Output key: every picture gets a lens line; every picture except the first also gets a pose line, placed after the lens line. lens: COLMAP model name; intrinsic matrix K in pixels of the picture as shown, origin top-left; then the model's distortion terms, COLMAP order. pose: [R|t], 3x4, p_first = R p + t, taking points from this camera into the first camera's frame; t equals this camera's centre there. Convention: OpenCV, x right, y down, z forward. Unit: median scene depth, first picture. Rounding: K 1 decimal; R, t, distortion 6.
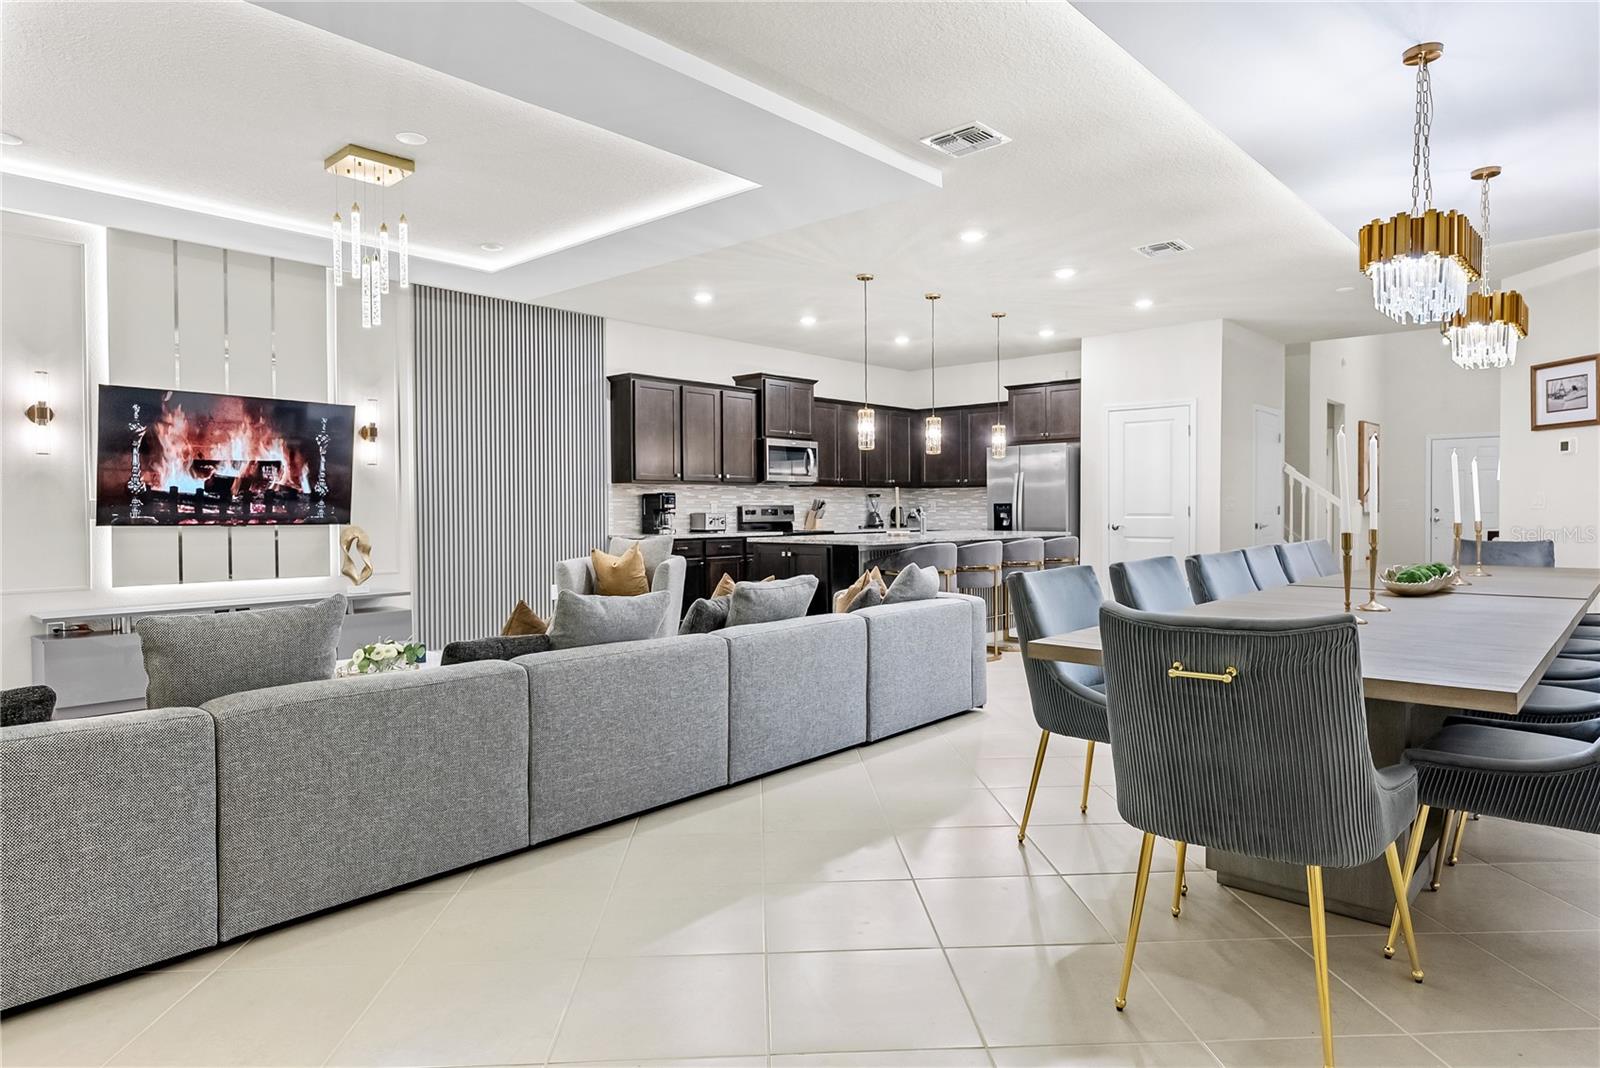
lens RADIAL K [[940.3, 0, 789.7], [0, 940.3, 531.4], [0, 0, 1]] dist [-0.001214, 0.000031]
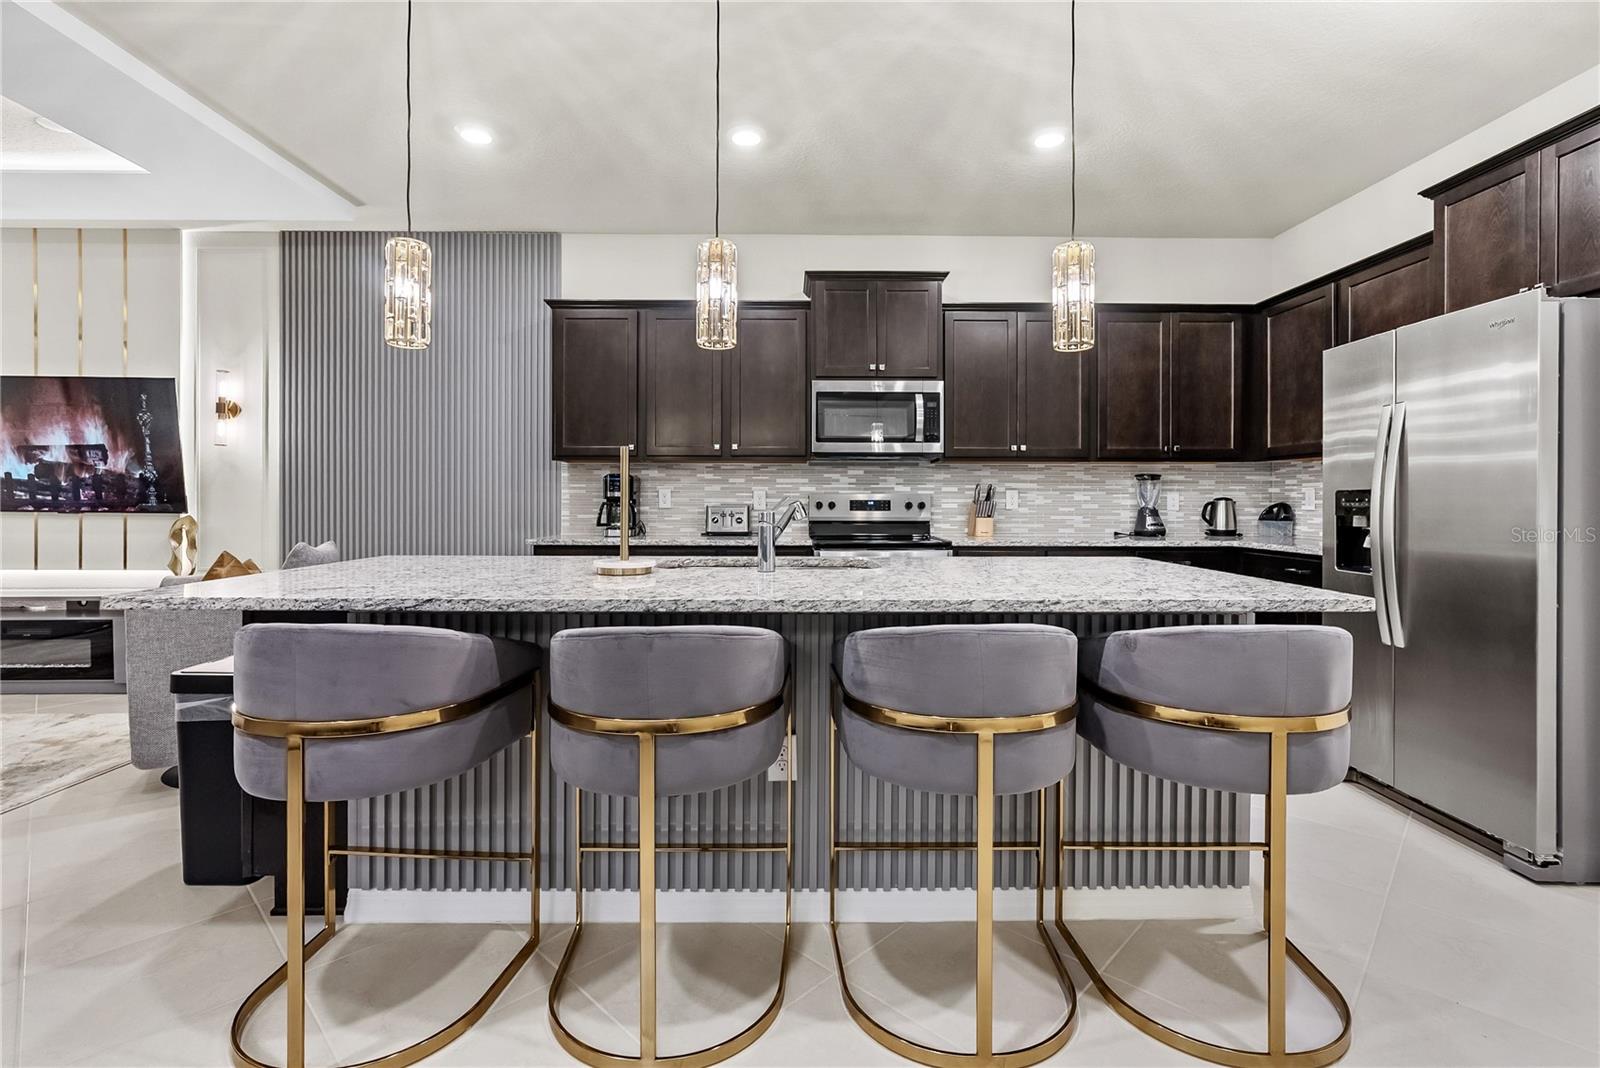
lens RADIAL K [[735.8, 0, 793.0], [0, 735.8, 506.9], [0, 0, 1]] dist [-0.012399, 0.004673]
pose [[0.692920, 0.013325, -0.720892, 0.324126], [-0.023206, 0.999723, -0.003826, -0.018766], [0.720641, 0.019380, 0.693037, 0.721680]]
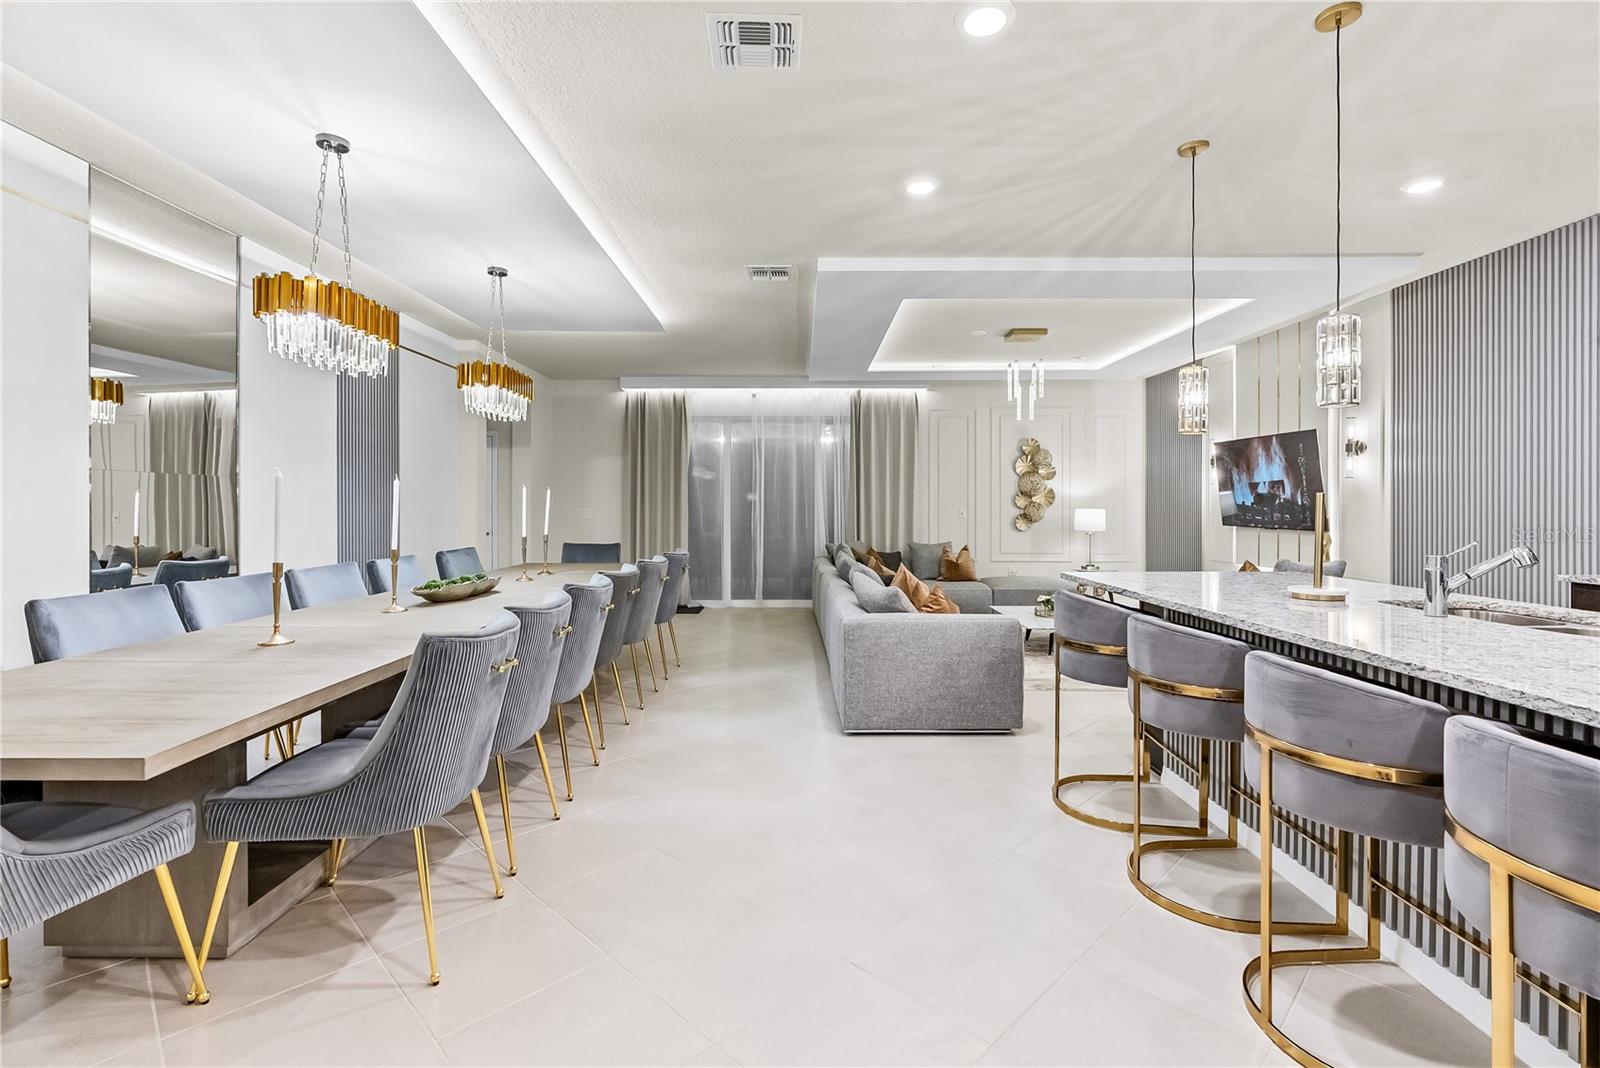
lens RADIAL K [[735.8, 0, 793.9], [0, 735.8, 506.4], [0, 0, 1]] dist [-0.012399, 0.004673]
pose [[-0.732486, 0.005120, -0.680763, 0.468646], [-0.013588, 0.999663, 0.022138, -0.037724], [0.680646, 0.025466, -0.732169, 0.932158]]
